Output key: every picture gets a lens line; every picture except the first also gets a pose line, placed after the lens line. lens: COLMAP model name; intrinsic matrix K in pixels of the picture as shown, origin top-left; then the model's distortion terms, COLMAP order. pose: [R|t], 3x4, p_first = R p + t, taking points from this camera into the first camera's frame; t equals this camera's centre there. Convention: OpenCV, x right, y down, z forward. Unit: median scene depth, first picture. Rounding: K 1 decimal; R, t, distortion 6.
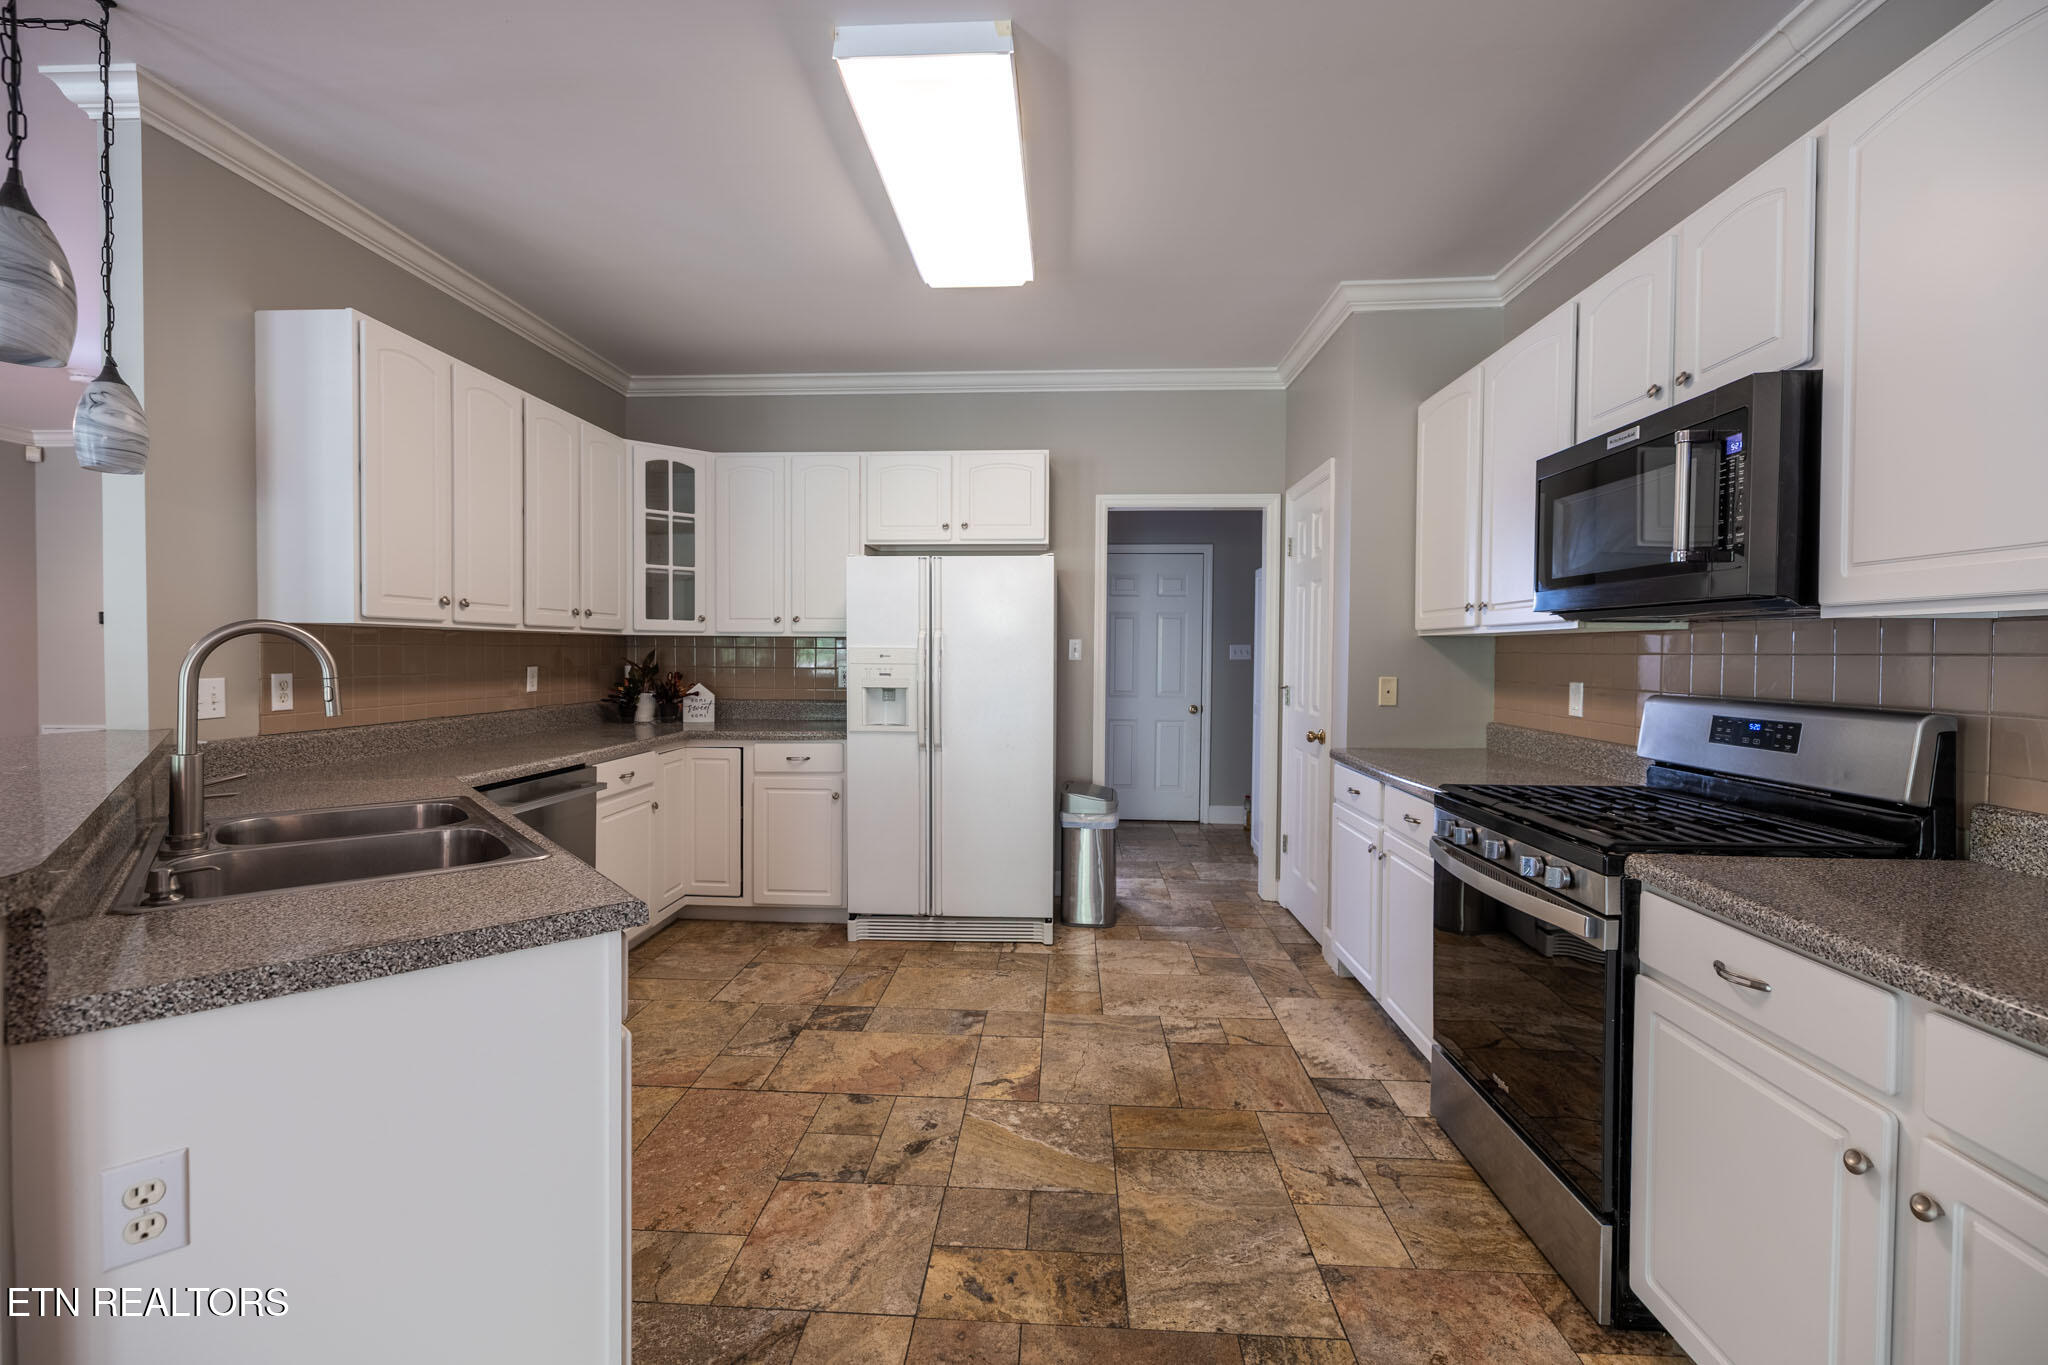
lens RADIAL K [[872.7, 0, 1018.1], [0, 872.7, 667.9], [0, 0, 1]] dist [0.000176, 0.000056]
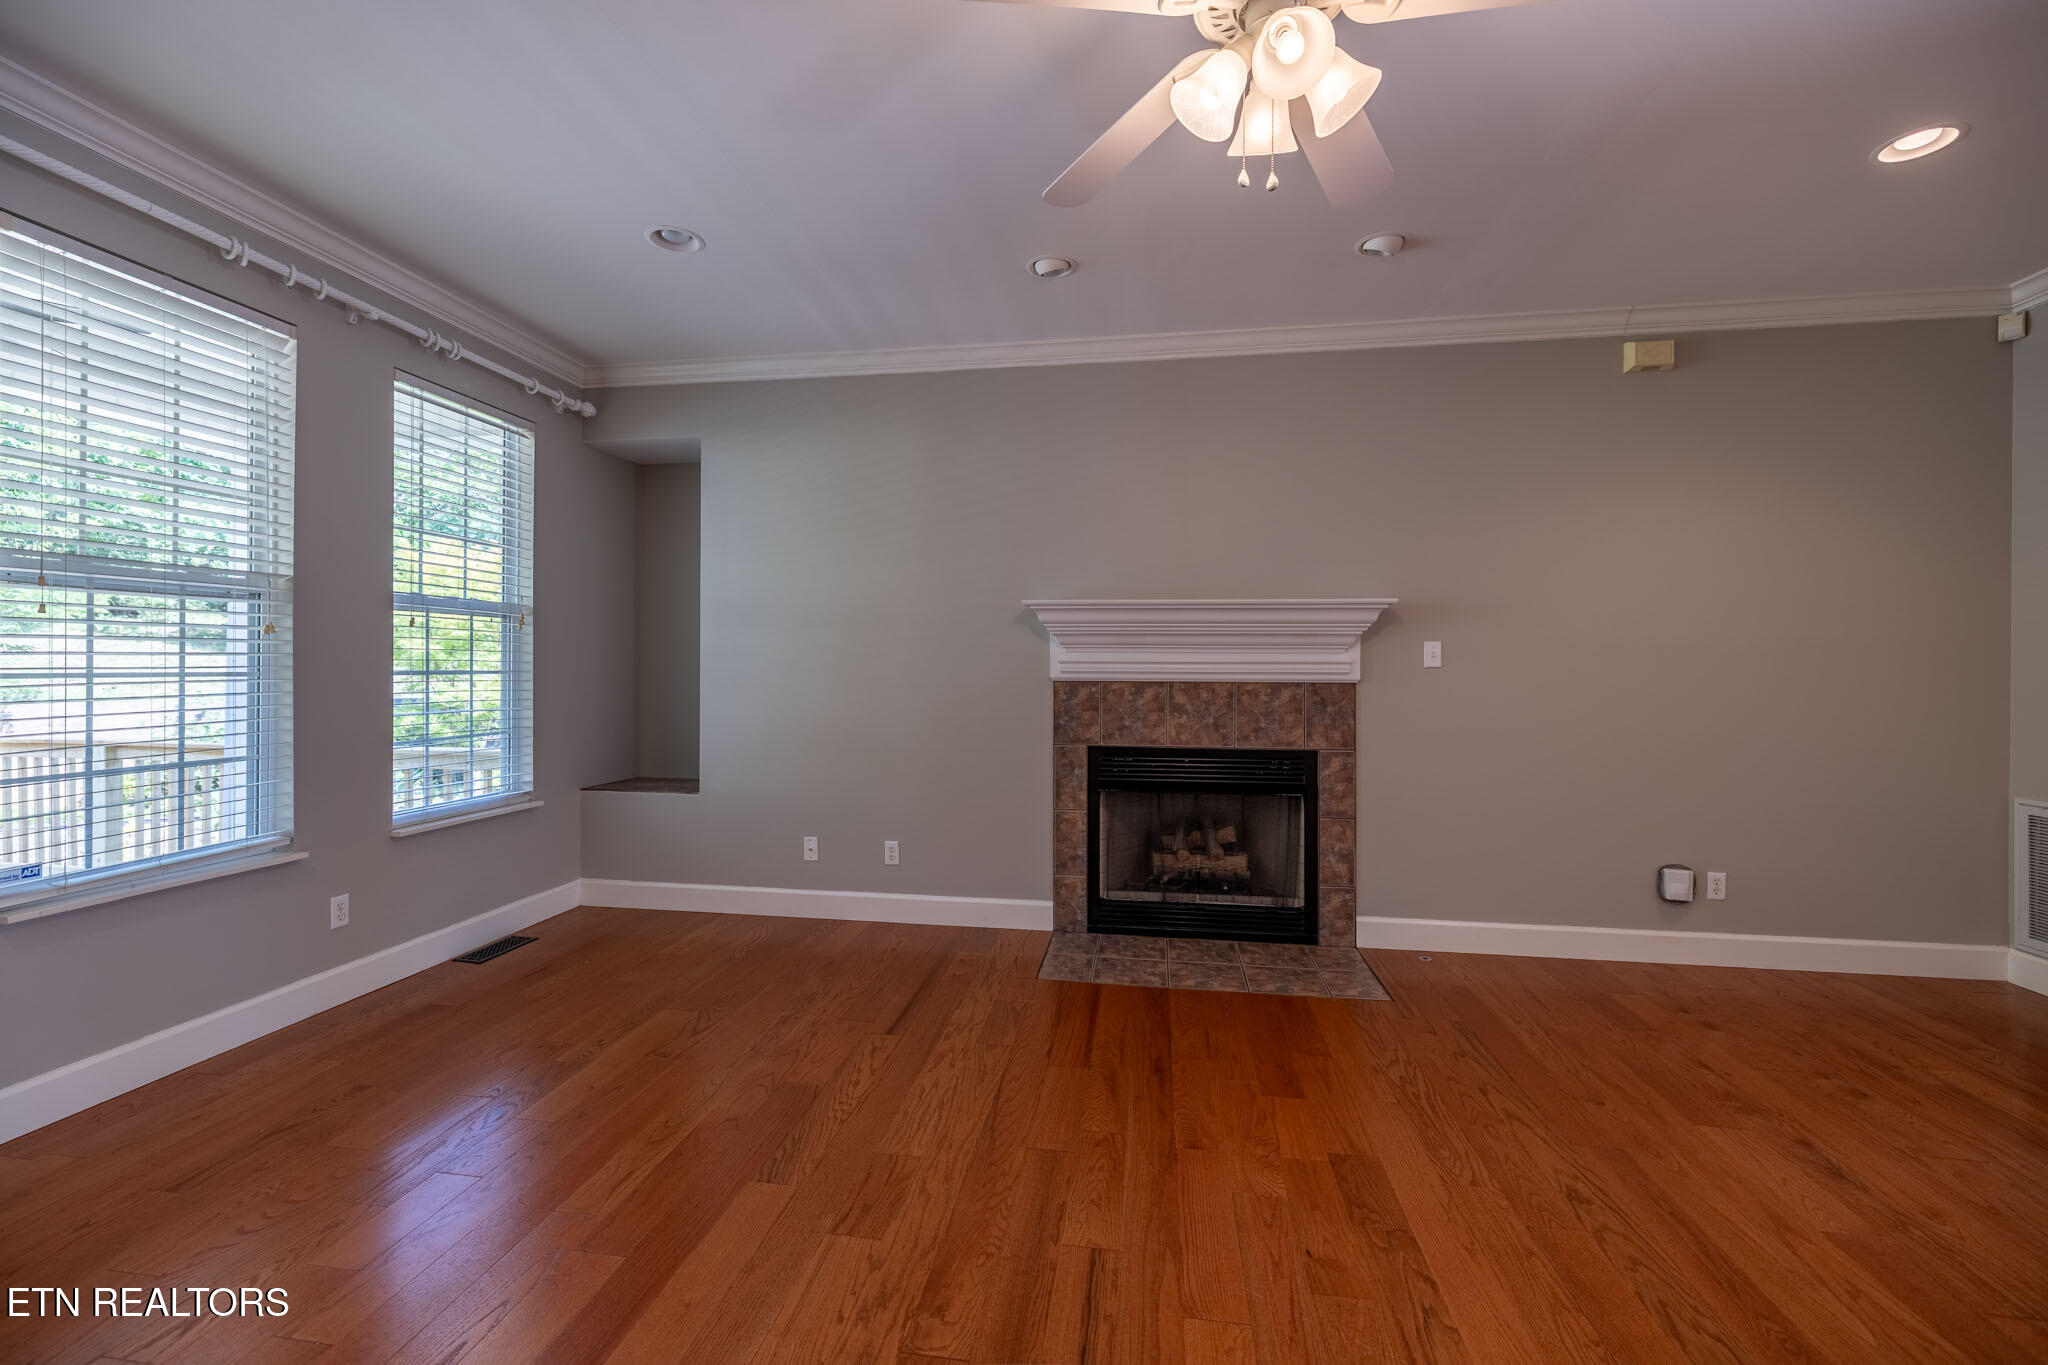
lens RADIAL K [[858.7, 0, 1024.8], [0, 858.7, 667.8], [0, 0, 1]] dist [0.000743, -0.000341]
pose [[-0.093698, -0.007416, -0.995573, -1.481711], [-0.022678, 0.999729, -0.005313, -0.003016], [0.995342, 0.022080, -0.093841, 1.205146]]
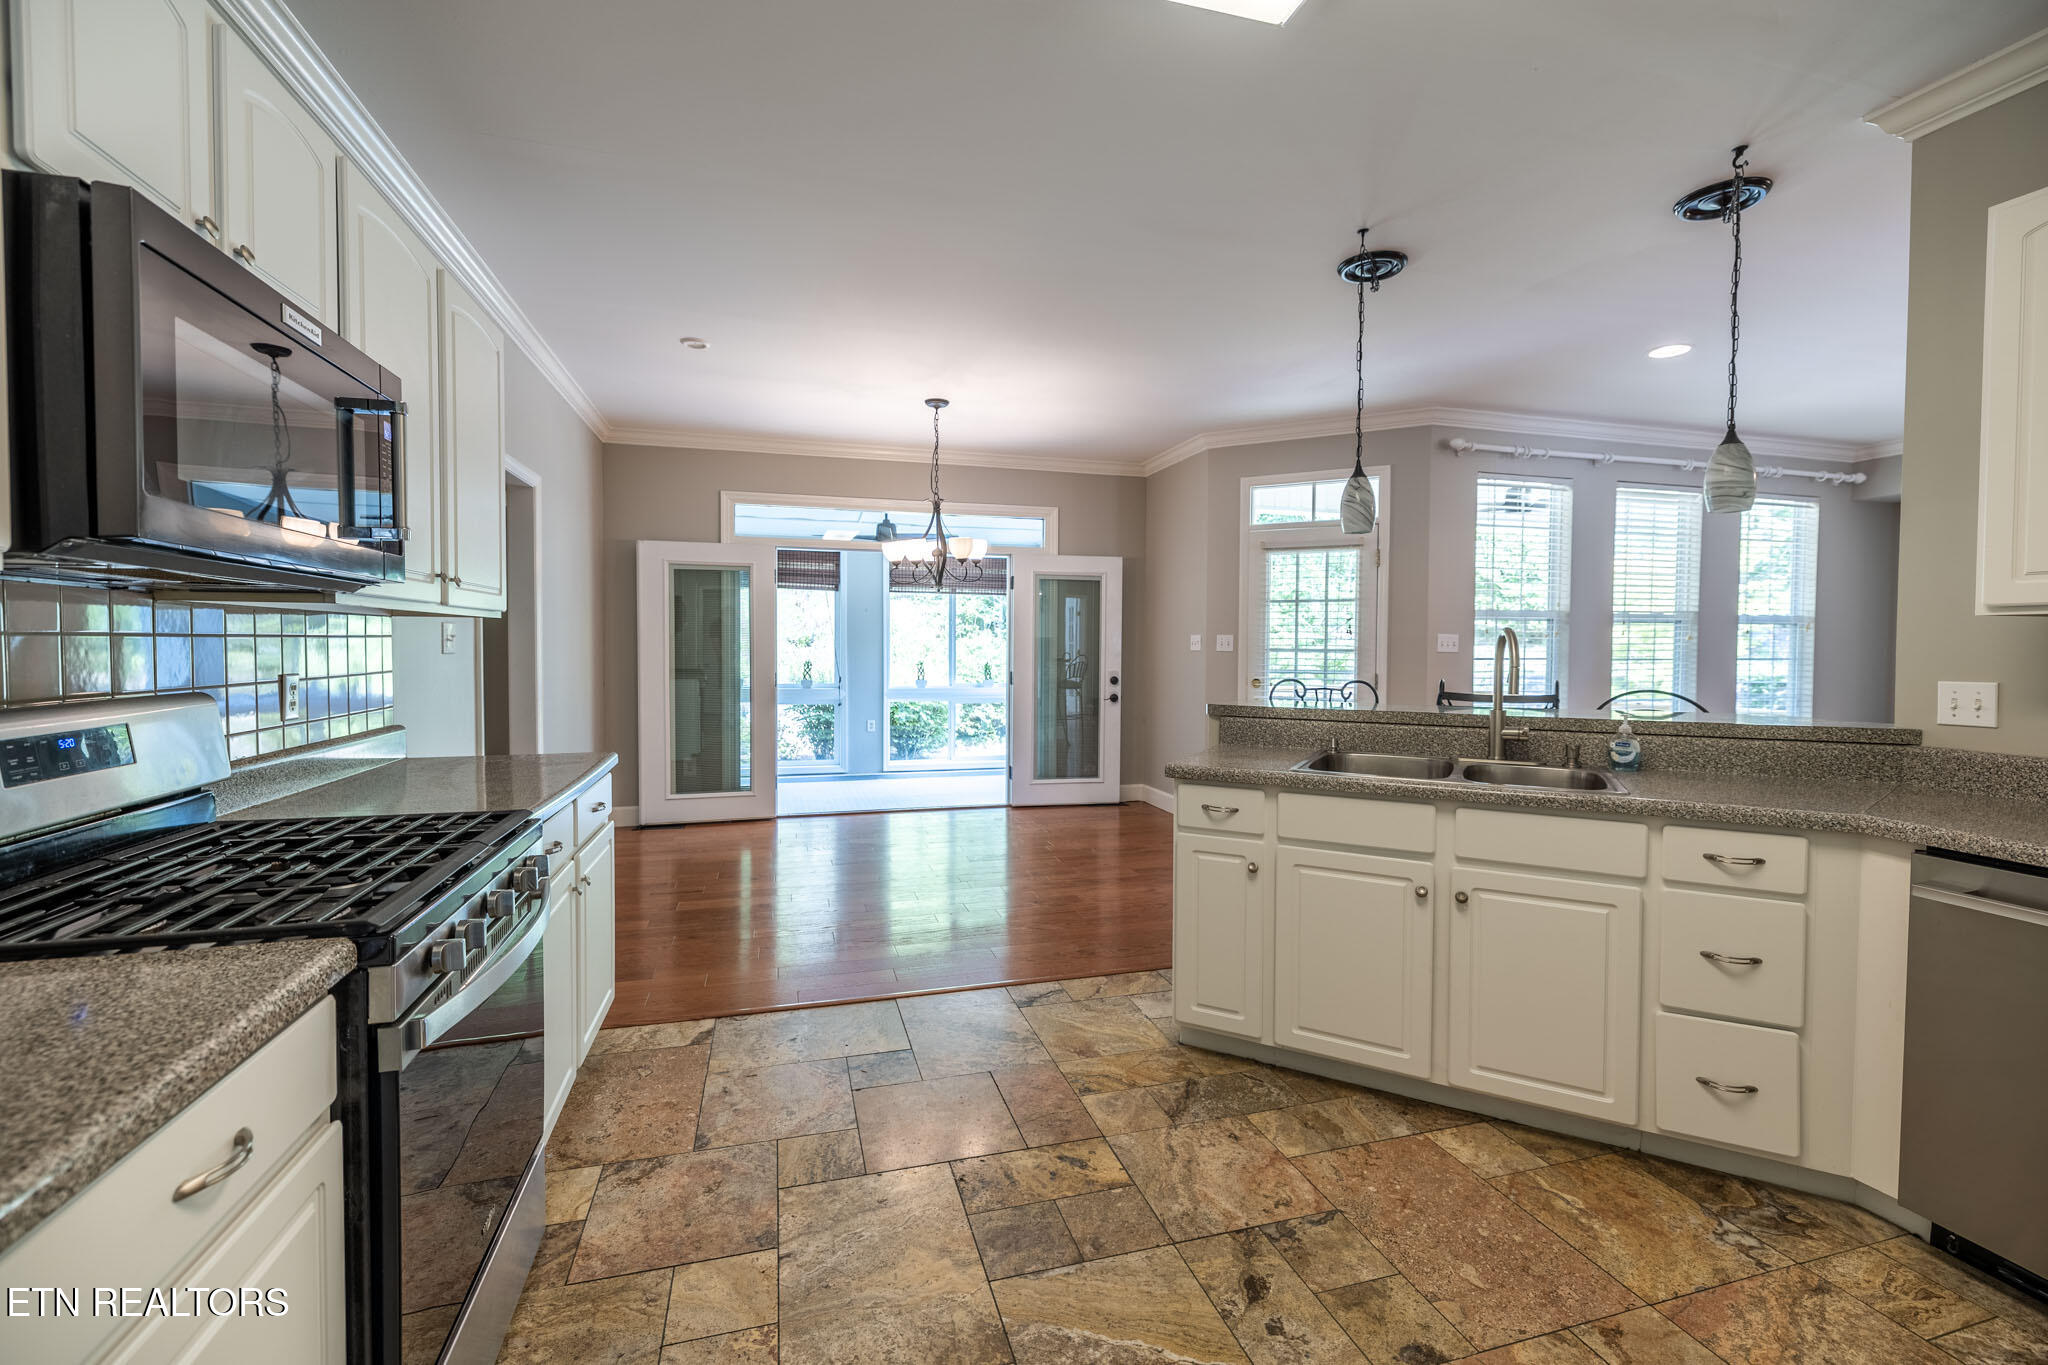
lens RADIAL K [[853.7, 0, 1020.5], [0, 853.7, 666.9], [0, 0, 1]] dist [0.001286, 0.000110]
pose [[-0.943531, -0.002618, -0.331274, 0.377586], [-0.017480, 0.998969, 0.041892, -0.030187], [0.330823, 0.045317, -0.942604, 1.845684]]
